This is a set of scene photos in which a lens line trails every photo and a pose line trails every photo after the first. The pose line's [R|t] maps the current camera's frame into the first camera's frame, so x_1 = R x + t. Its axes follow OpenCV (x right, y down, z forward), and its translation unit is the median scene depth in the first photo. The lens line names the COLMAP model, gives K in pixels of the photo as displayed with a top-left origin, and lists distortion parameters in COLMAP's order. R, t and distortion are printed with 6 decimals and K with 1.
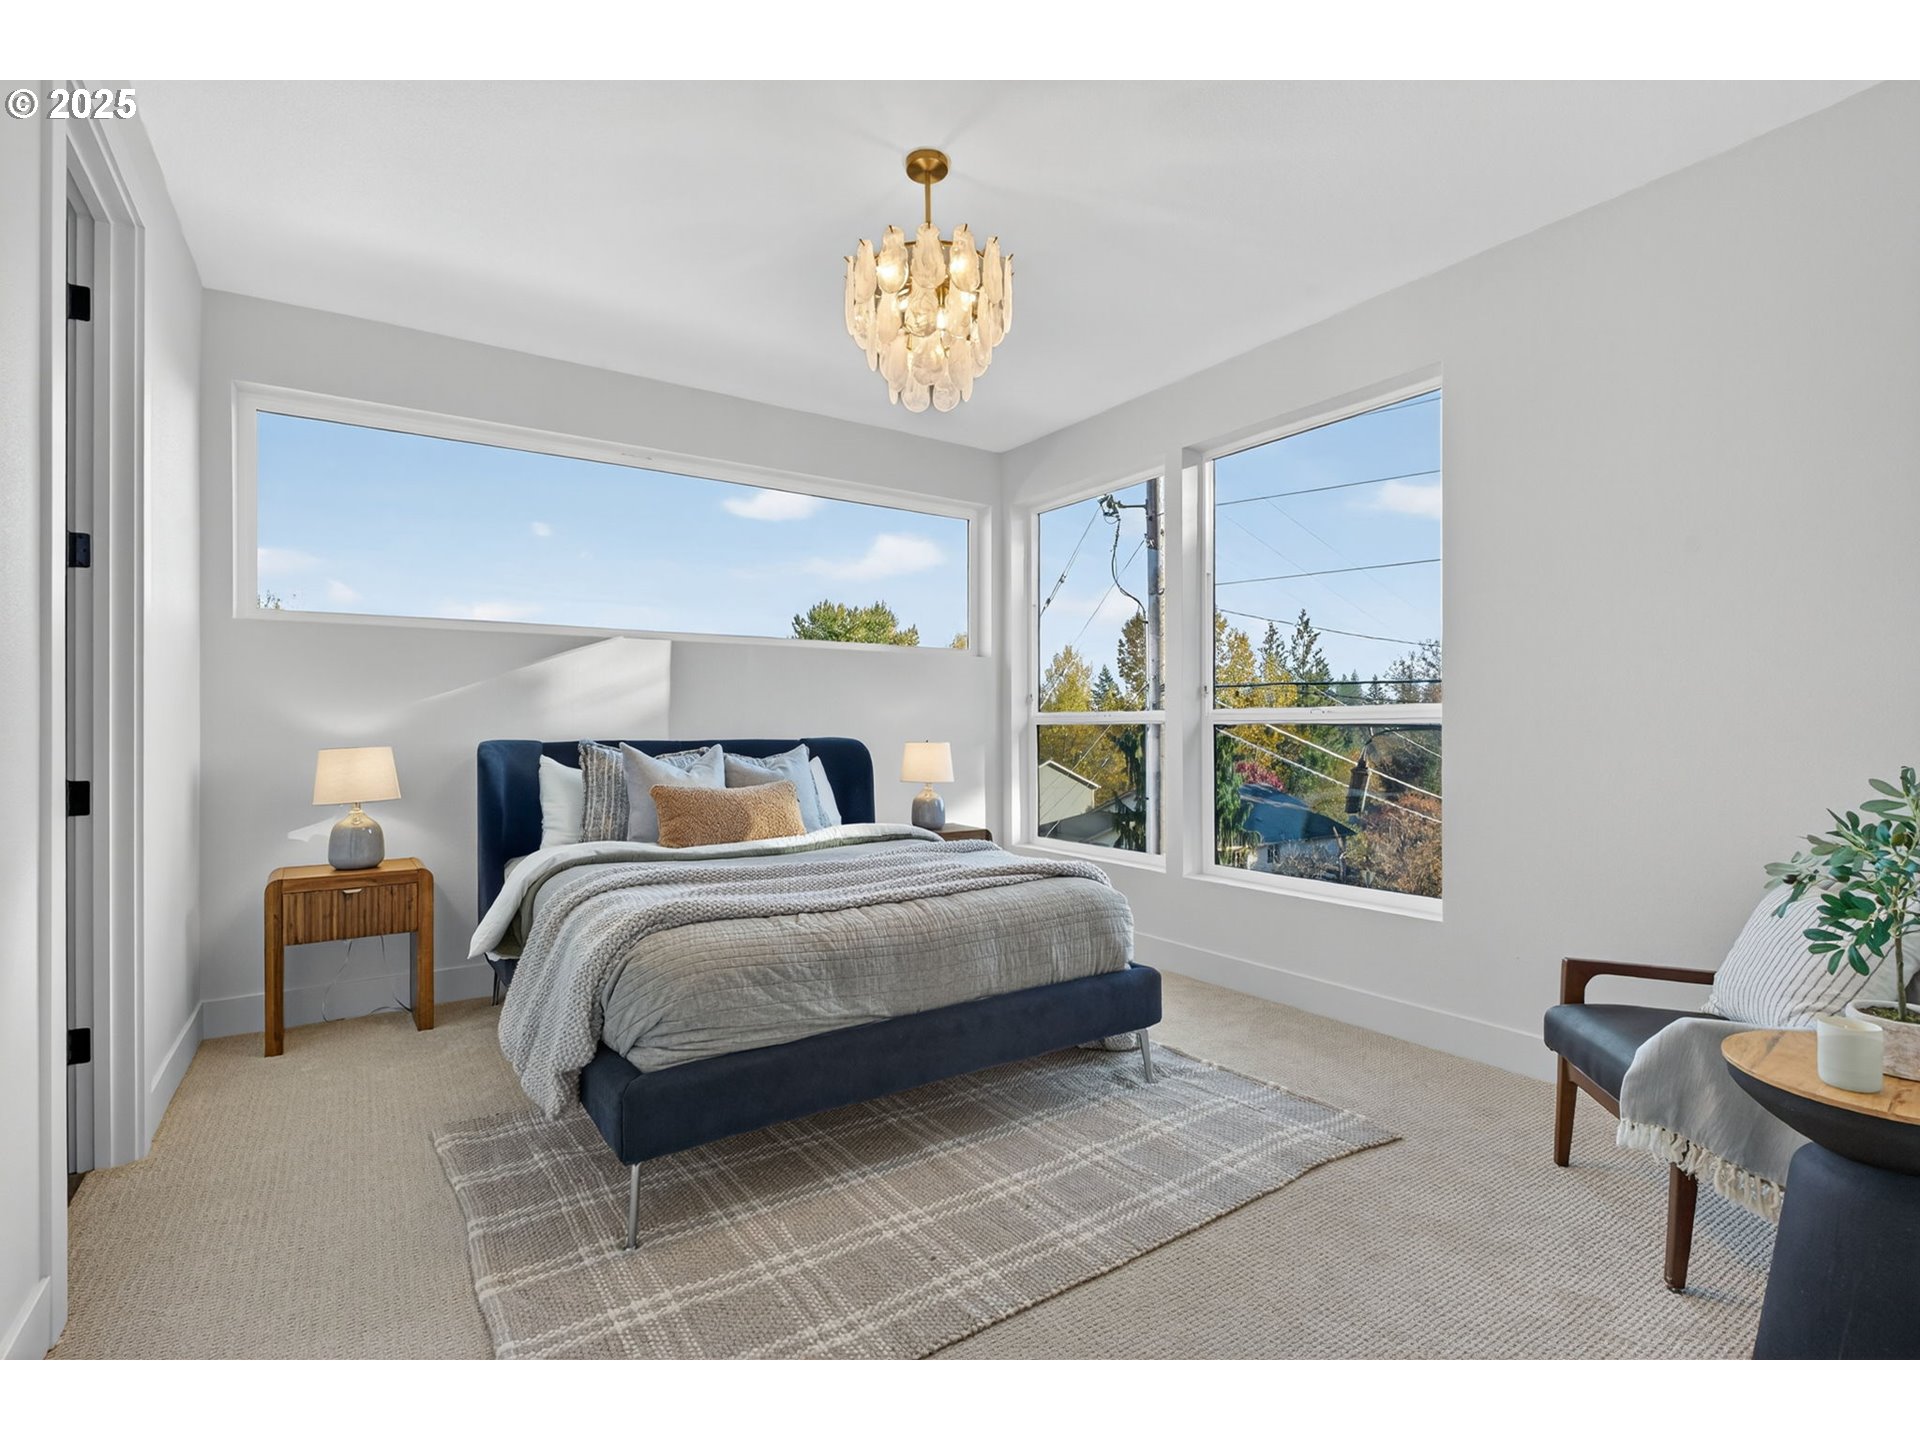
lens RADIAL K [[911.0, 0, 960.0], [0, 911.0, 720.0], [0, 0, 1]] dist [0.001262, 0.001028]
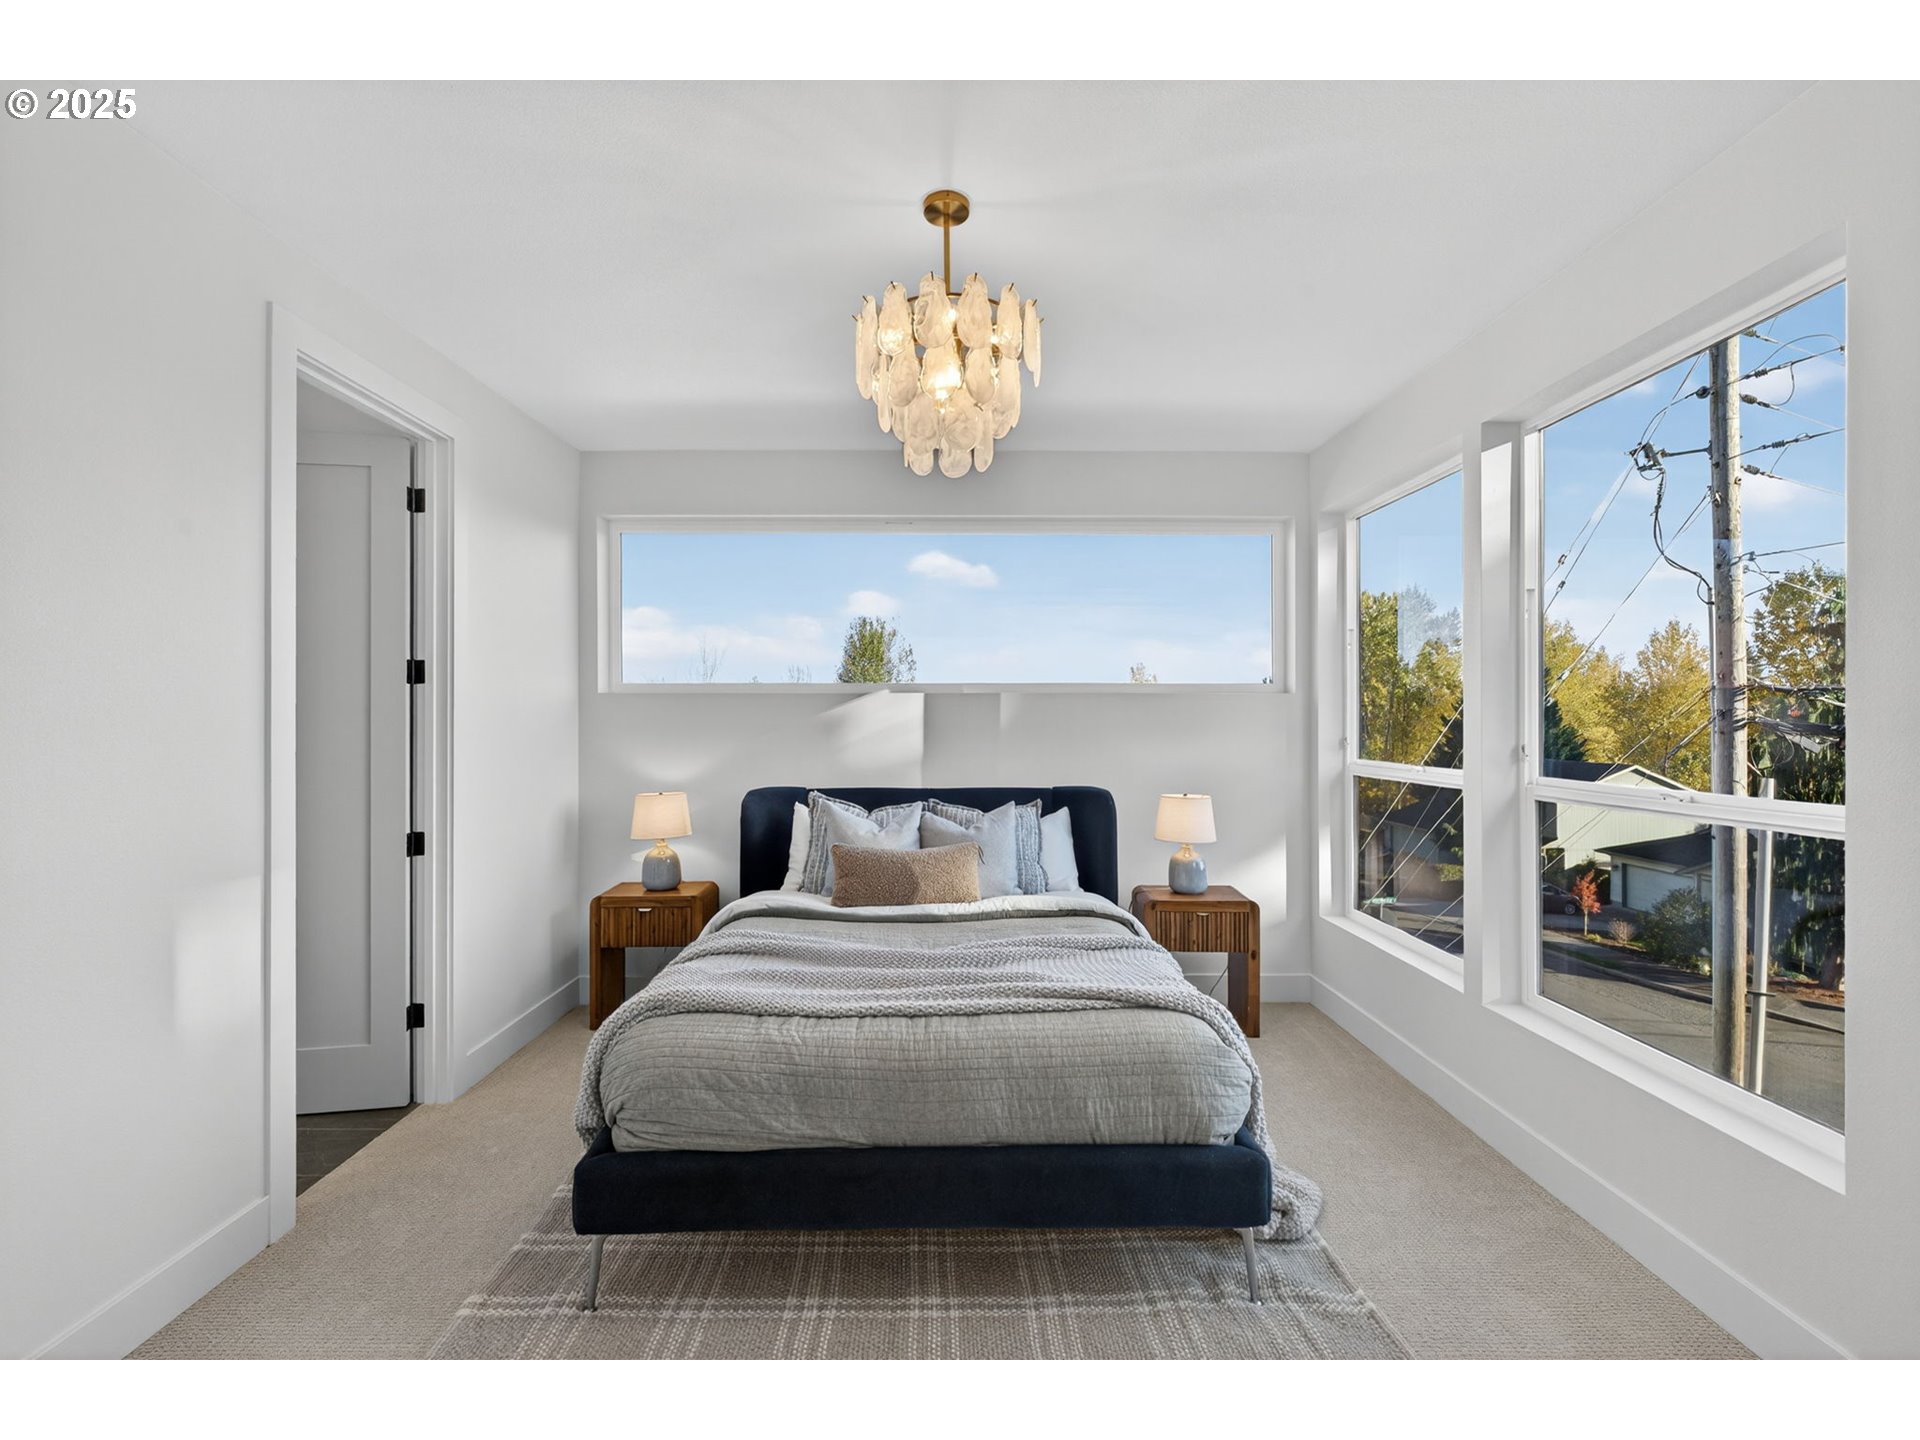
lens RADIAL K [[871.9, 0, 960.0], [0, 871.9, 720.0], [0, 0, 1]] dist [0.005344, -0.000107]
pose [[0.833290, 0.003285, -0.552827, 0.354171], [0.003221, 0.999937, 0.010796, -0.084883], [0.552827, -0.010777, 0.833226, 0.223921]]
